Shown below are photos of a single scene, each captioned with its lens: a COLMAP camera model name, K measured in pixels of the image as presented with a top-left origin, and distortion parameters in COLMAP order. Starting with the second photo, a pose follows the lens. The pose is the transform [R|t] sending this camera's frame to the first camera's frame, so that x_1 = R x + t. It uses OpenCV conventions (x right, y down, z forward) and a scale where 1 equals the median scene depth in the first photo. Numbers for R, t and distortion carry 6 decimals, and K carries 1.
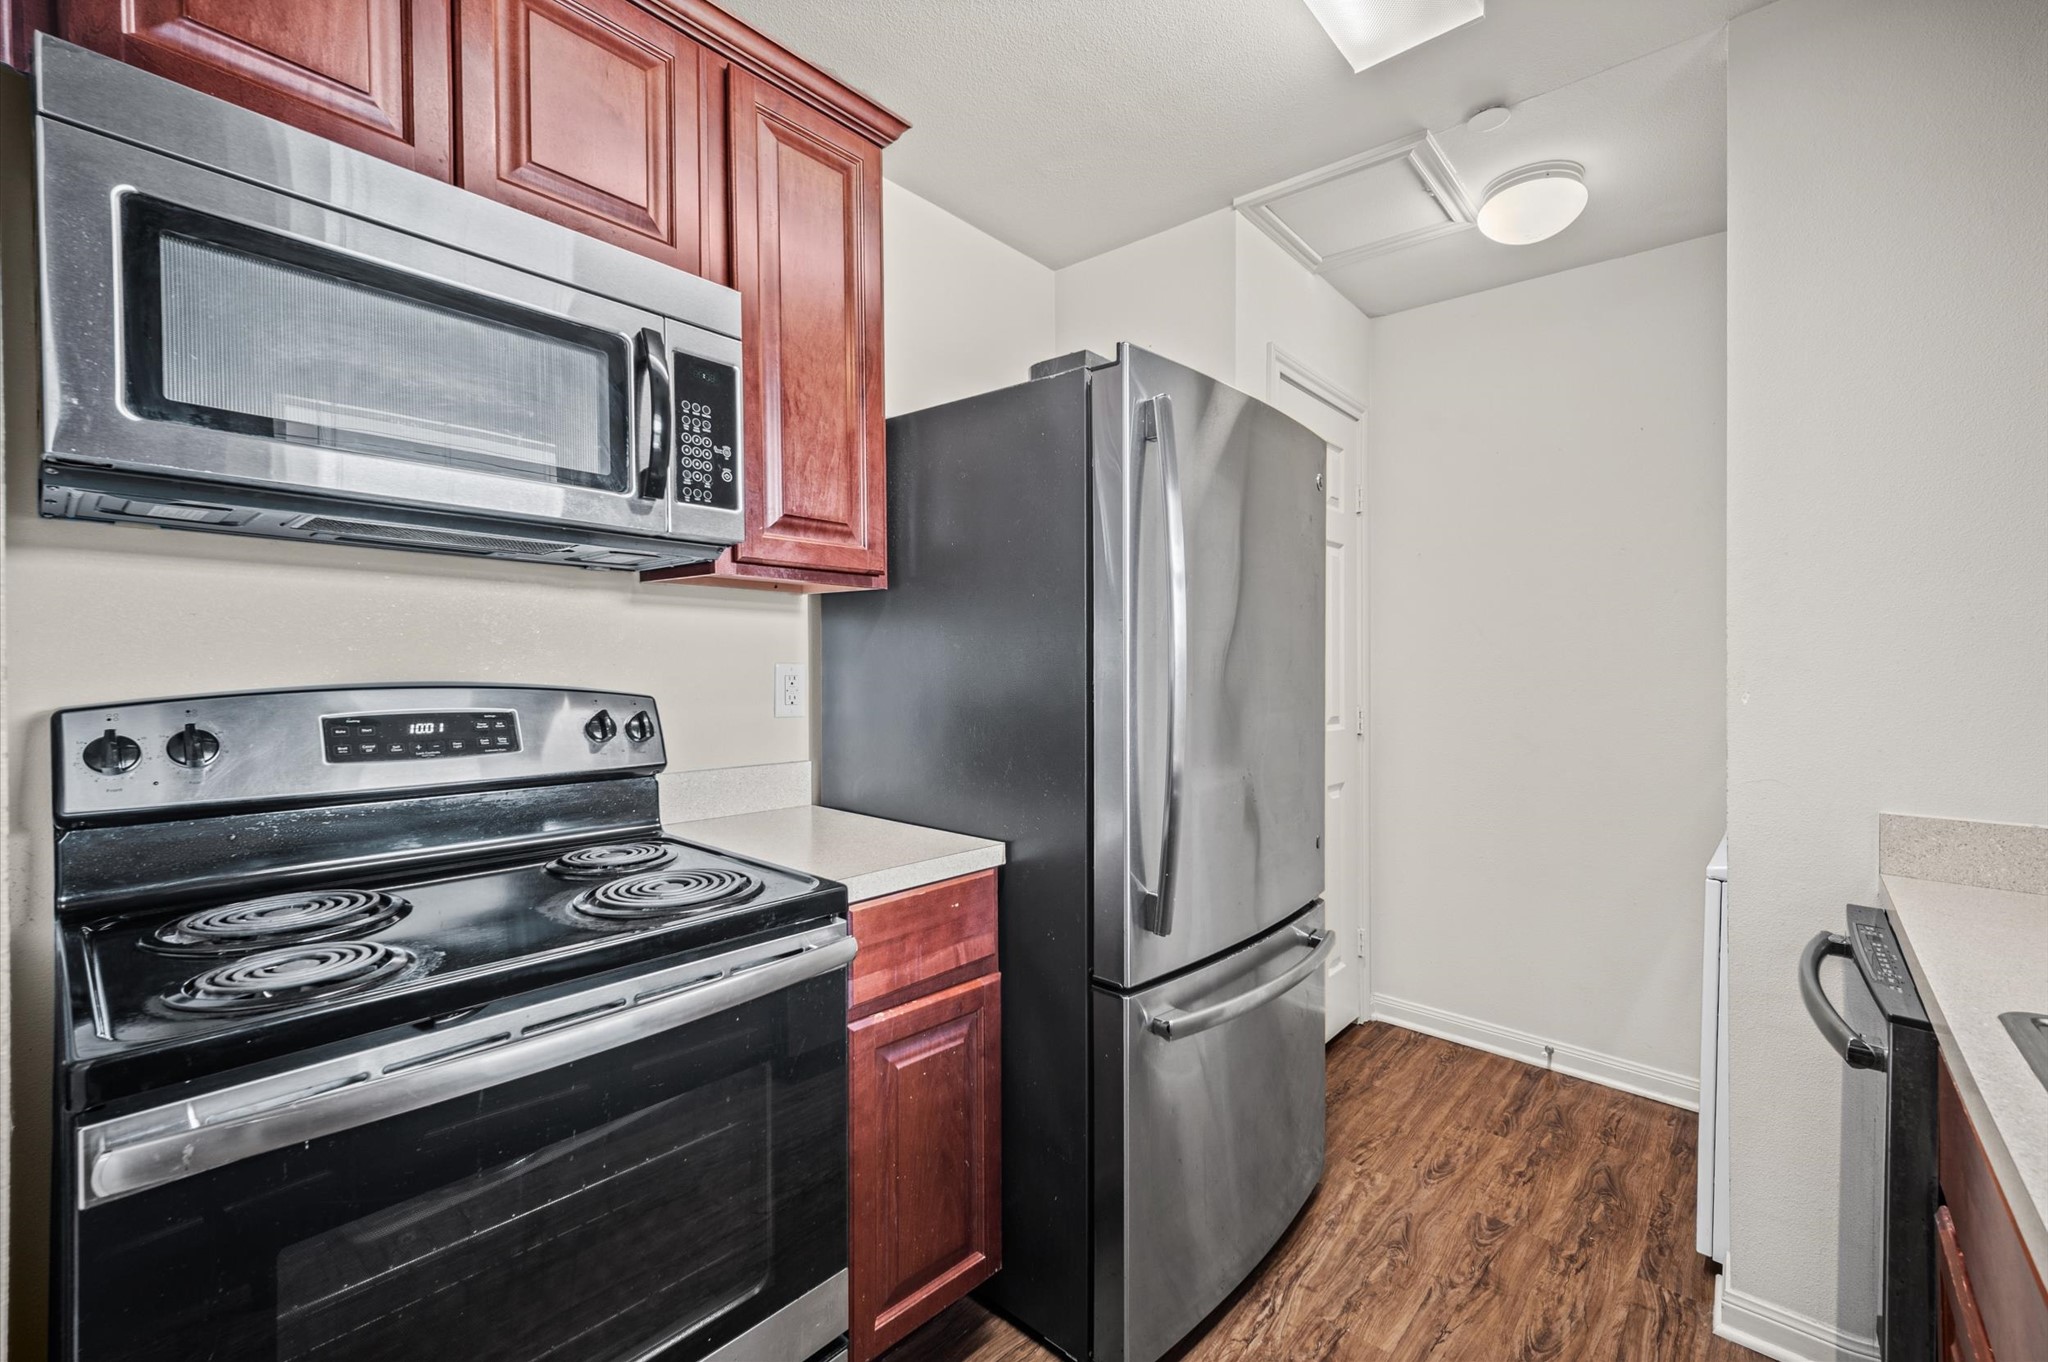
lens RADIAL K [[868.0, 0, 1033.4], [0, 868.0, 650.3], [0, 0, 1]] dist [0.014948, -0.001502]
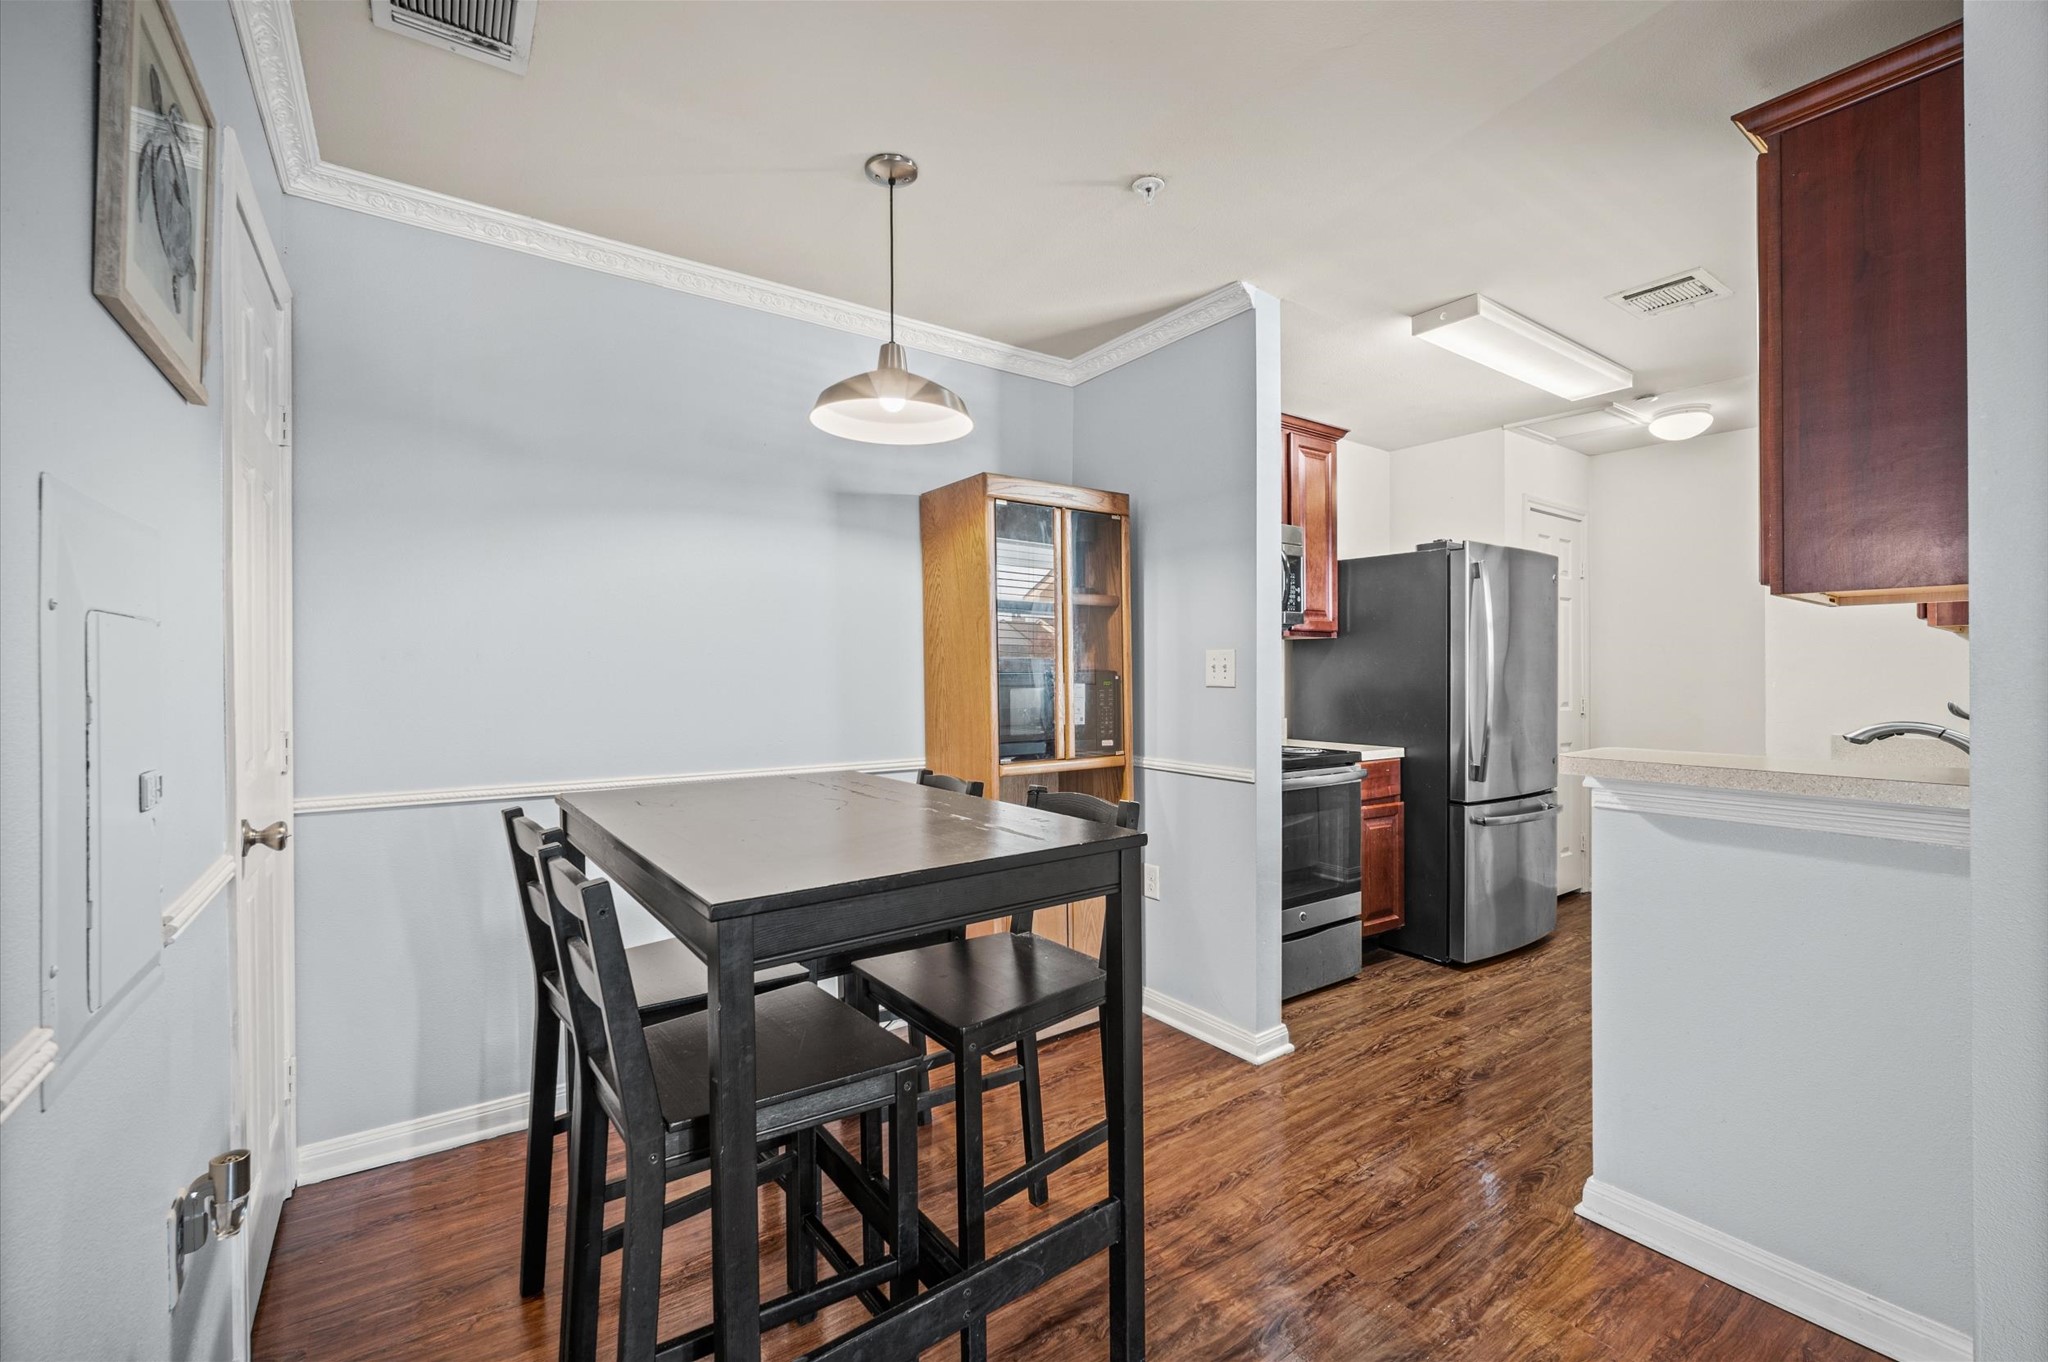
lens RADIAL K [[868.0, 0, 1018.3], [0, 868.0, 677.3], [0, 0, 1]] dist [0.014948, -0.001502]
pose [[0.973528, -0.006620, -0.228473, -0.496974], [0.011405, 0.999742, 0.019627, -0.024922], [0.228284, -0.021713, 0.973352, -1.486147]]
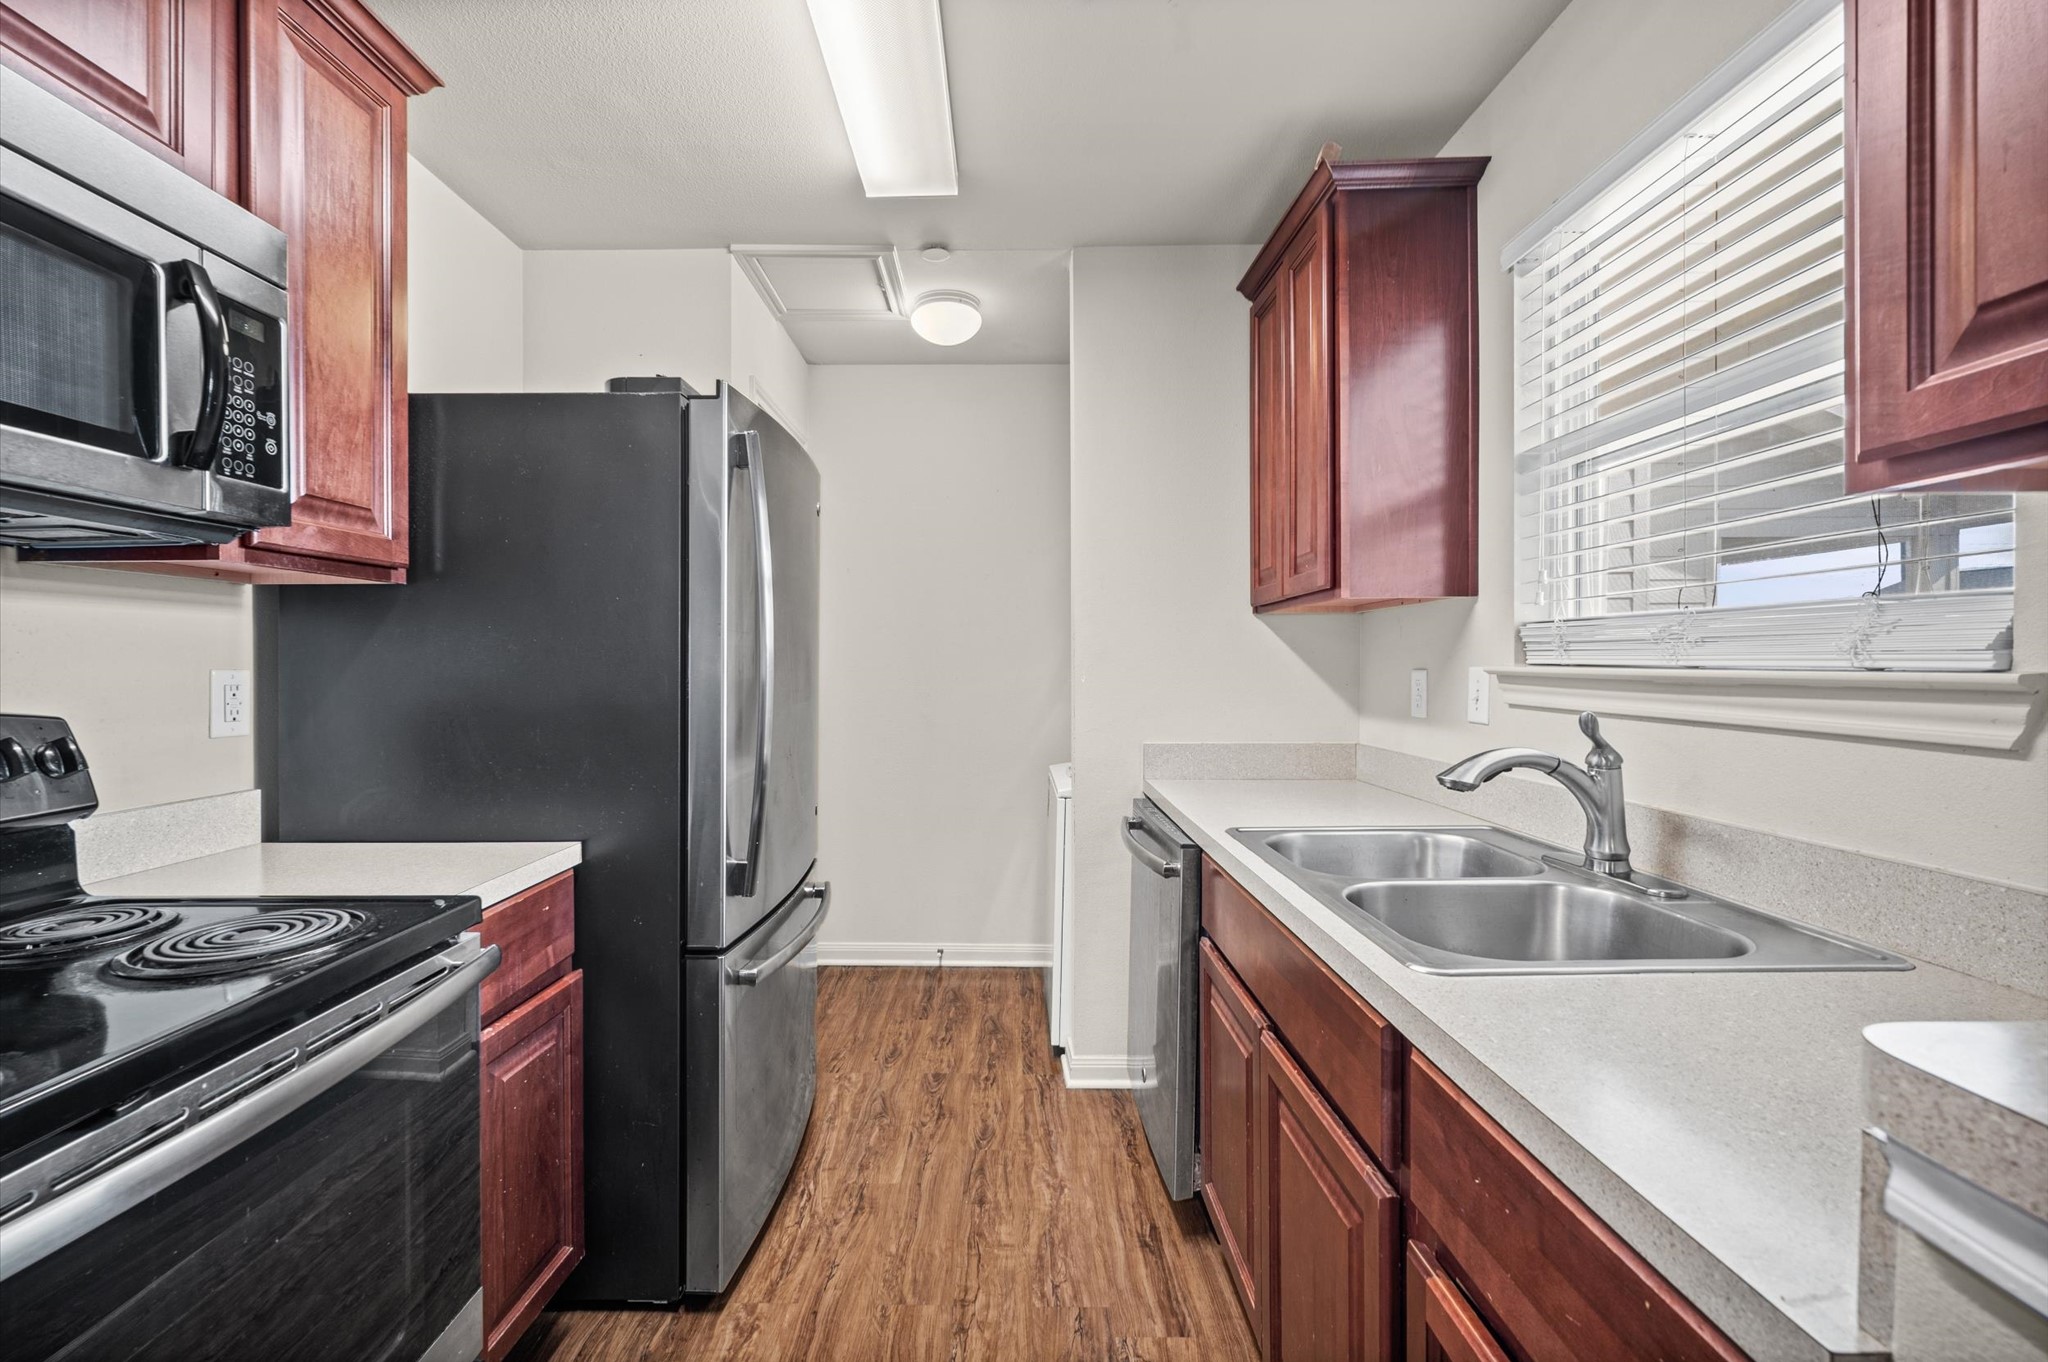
lens RADIAL K [[868.0, 0, 1000.2], [0, 868.0, 653.0], [0, 0, 1]] dist [0.014948, -0.001502]
pose [[0.759978, -0.006388, 0.649917, -0.316663], [0.002852, 0.999975, 0.006493, -0.004408], [-0.649942, -0.003081, 0.759977, -0.091553]]
